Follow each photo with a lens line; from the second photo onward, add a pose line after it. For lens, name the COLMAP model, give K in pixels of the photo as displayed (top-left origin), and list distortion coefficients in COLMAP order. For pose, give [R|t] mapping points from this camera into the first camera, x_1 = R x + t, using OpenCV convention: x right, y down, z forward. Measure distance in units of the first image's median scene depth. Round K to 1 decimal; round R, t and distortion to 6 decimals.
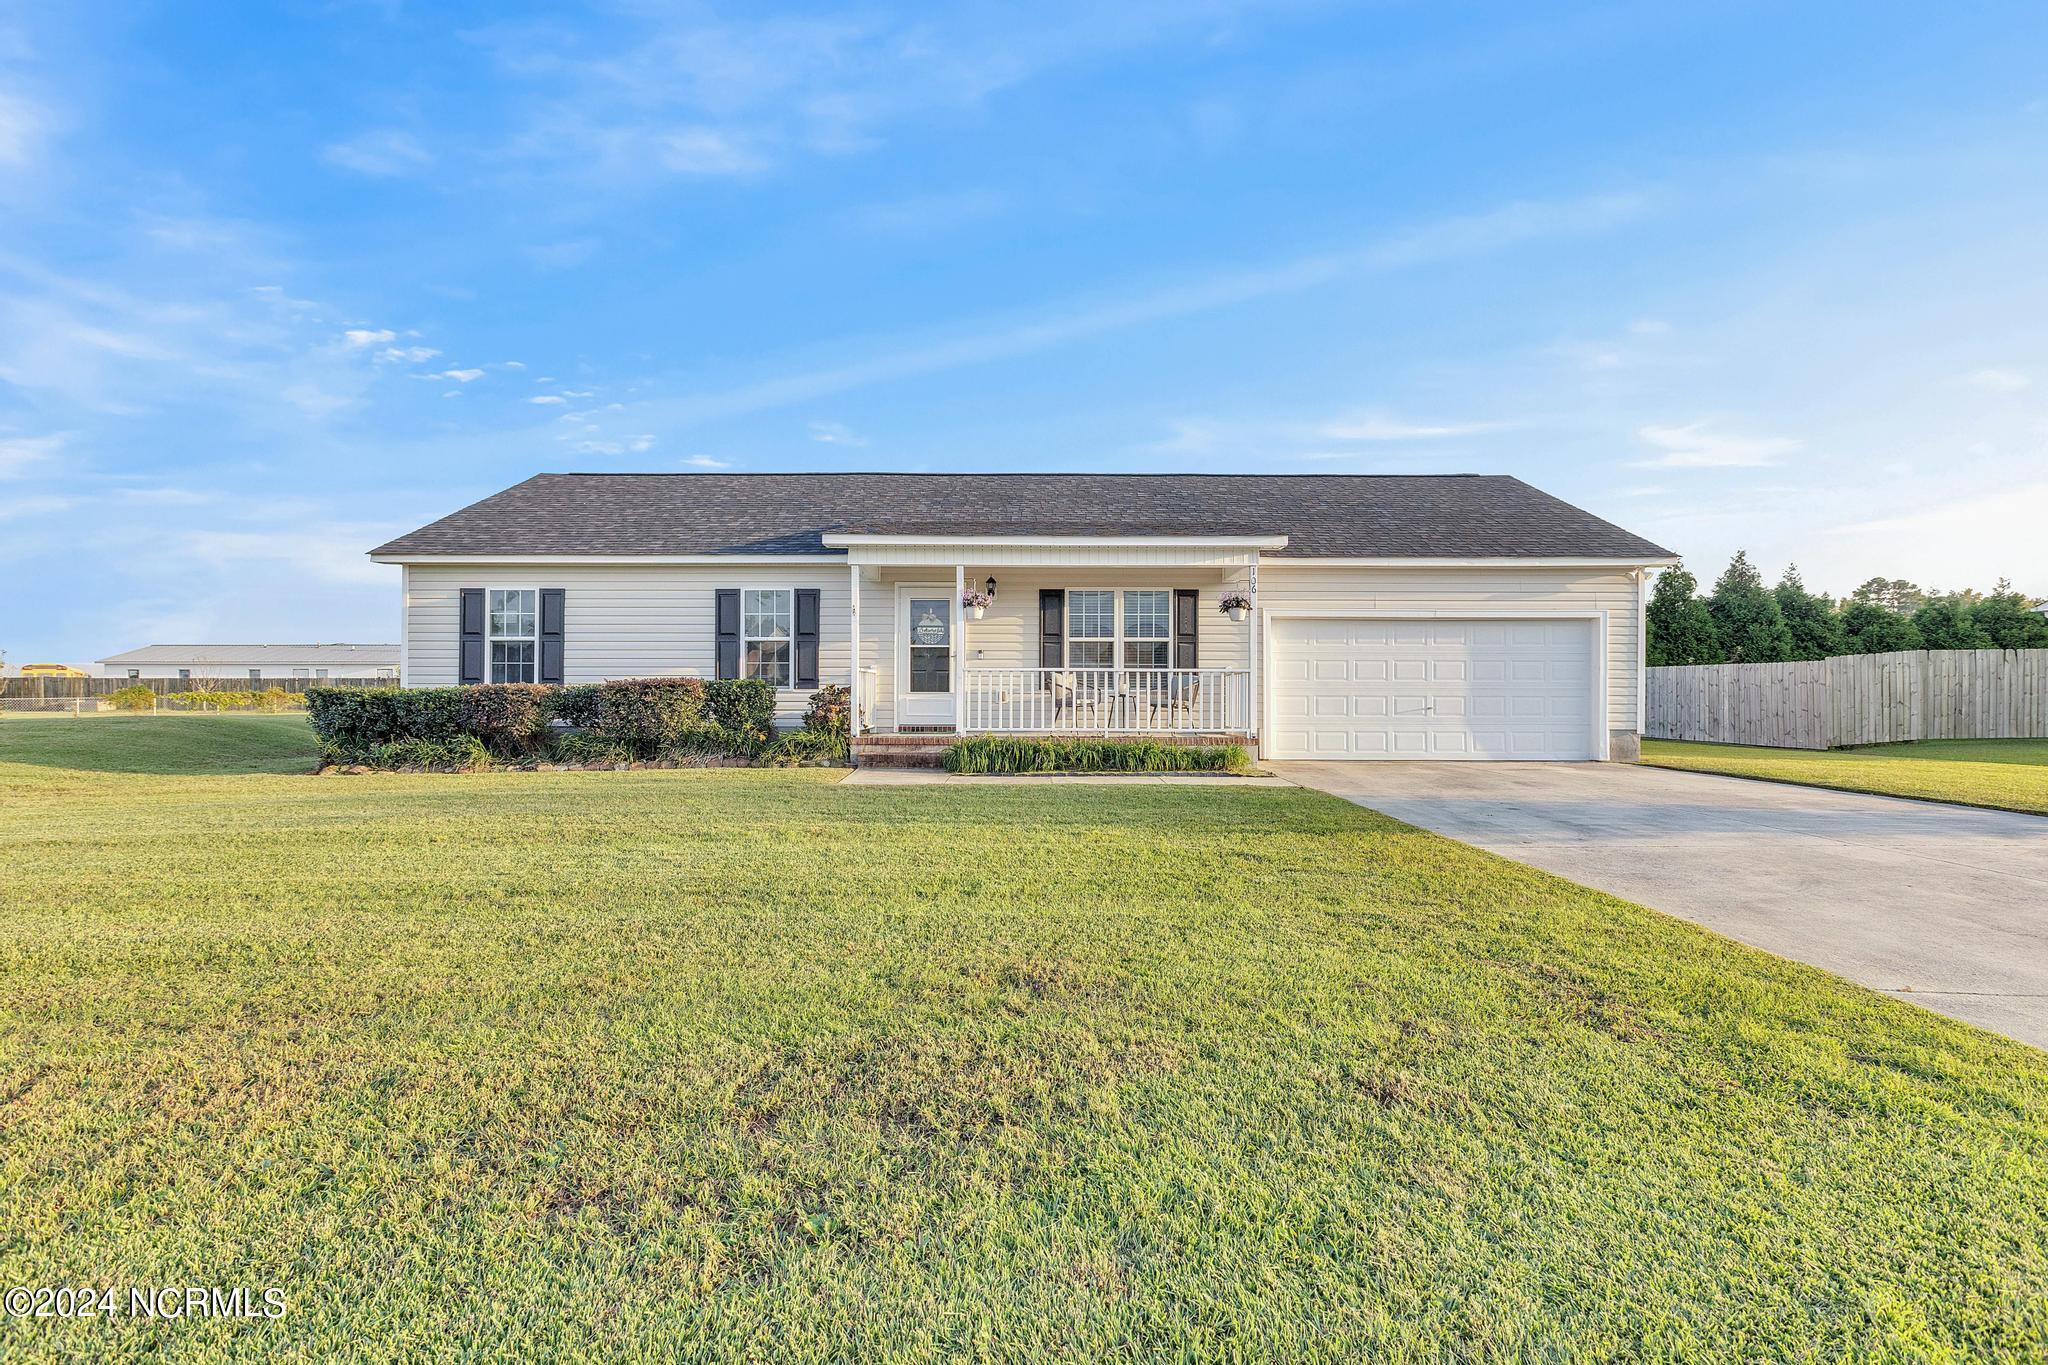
lens RADIAL K [[921.6, 0, 1024.0], [0, 921.6, 682.5], [0, 0, 1]] dist [0.005334, 0.000570]
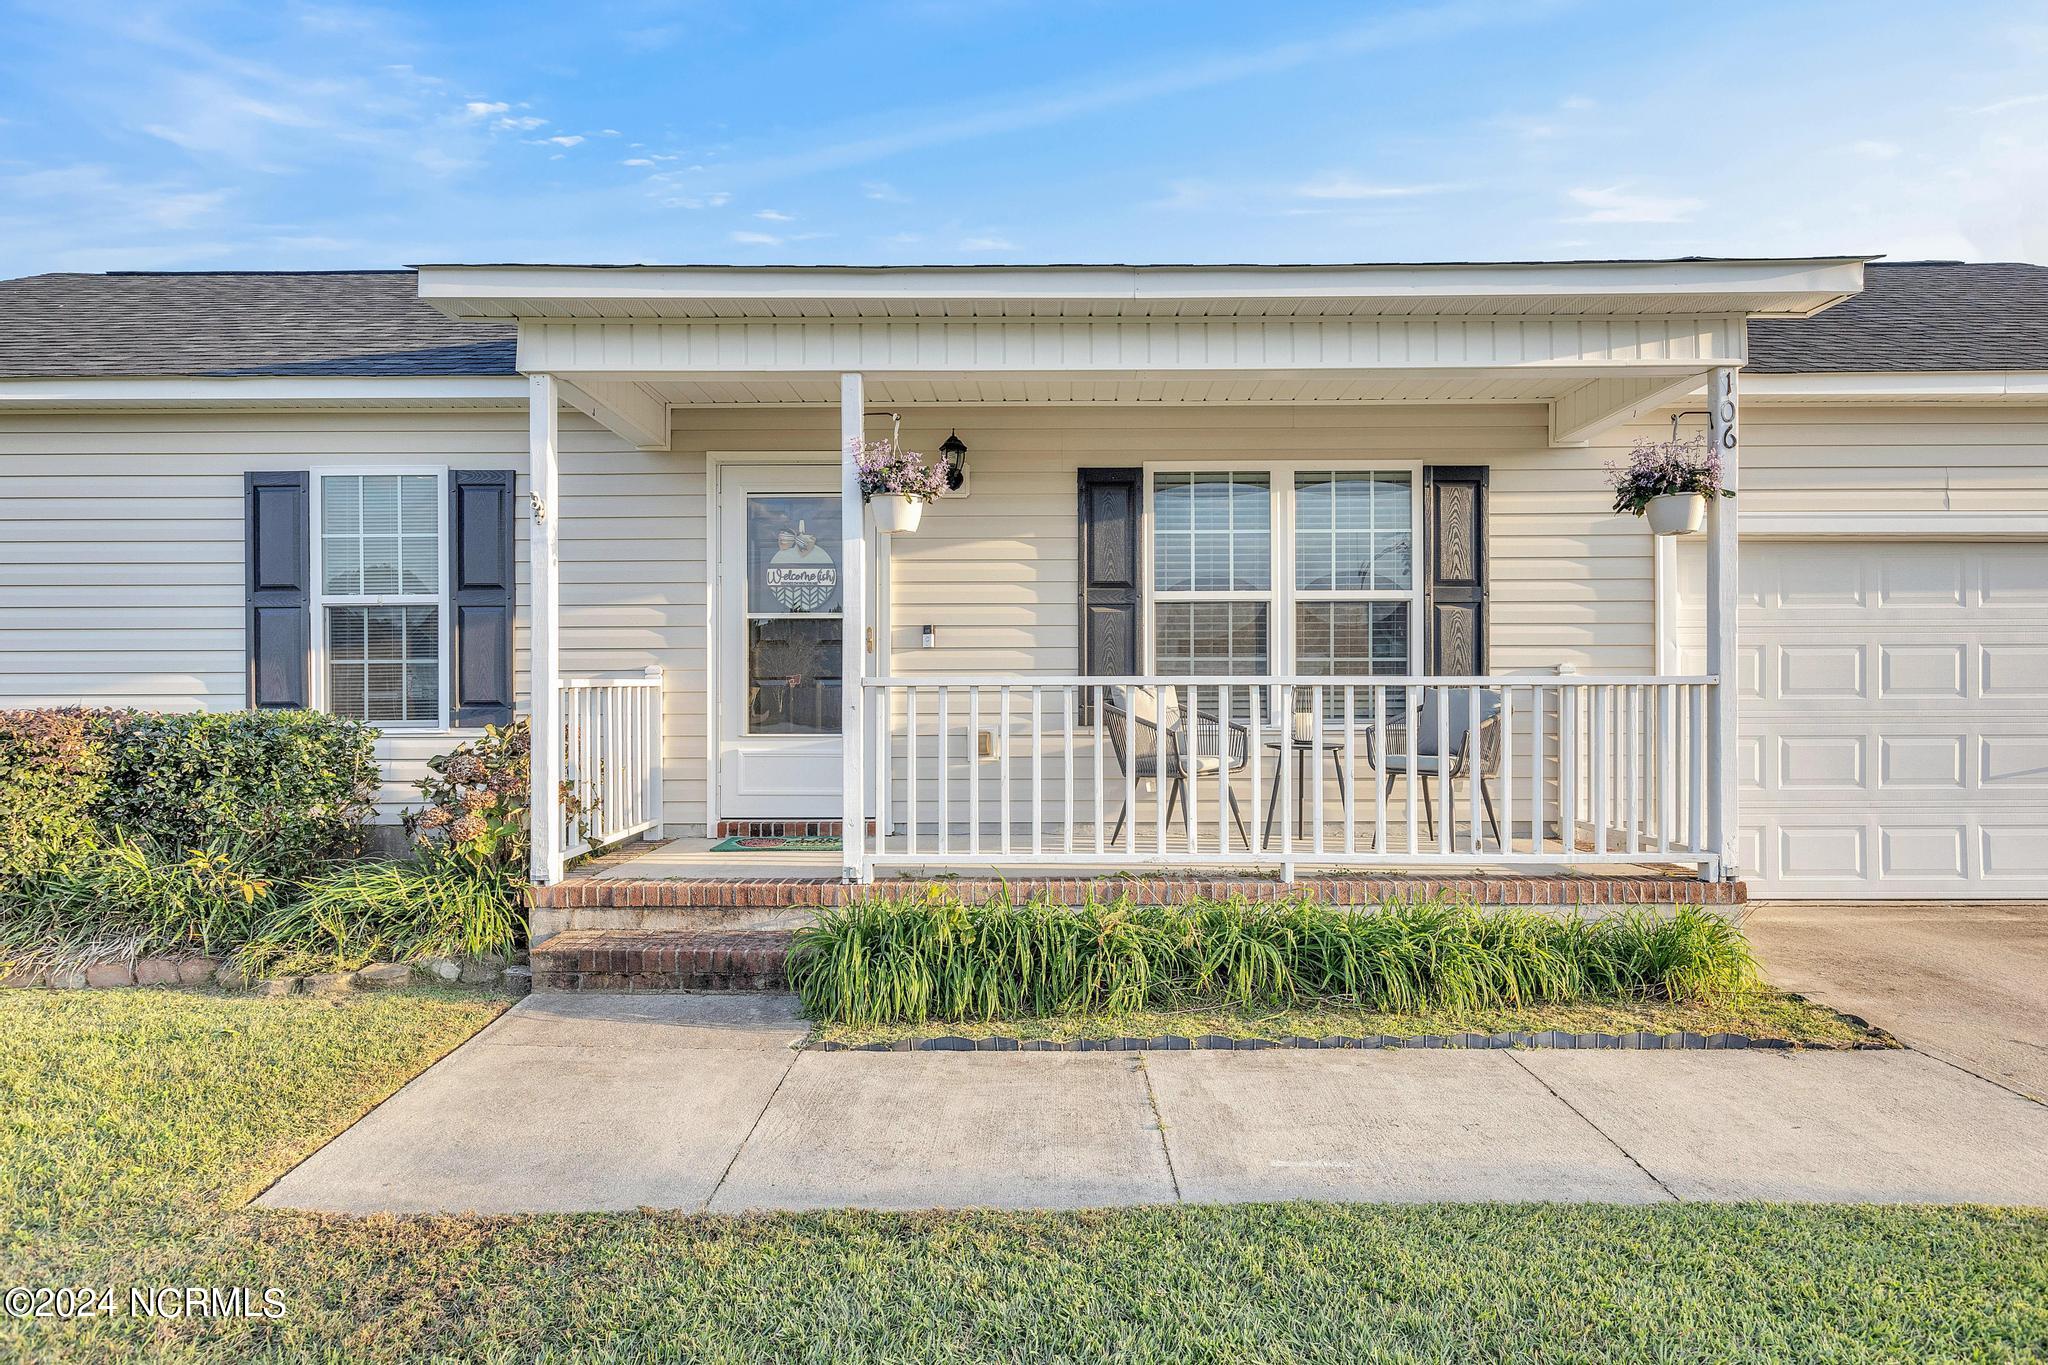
lens RADIAL K [[921.6, 0, 1024.0], [0, 921.6, 682.5], [0, 0, 1]] dist [0.005334, 0.000570]
pose [[0.999972, -0.006678, -0.003230, -0.005569], [0.006738, 0.999800, 0.018831, -0.017925], [0.003104, -0.018853, 0.999817, 0.610749]]
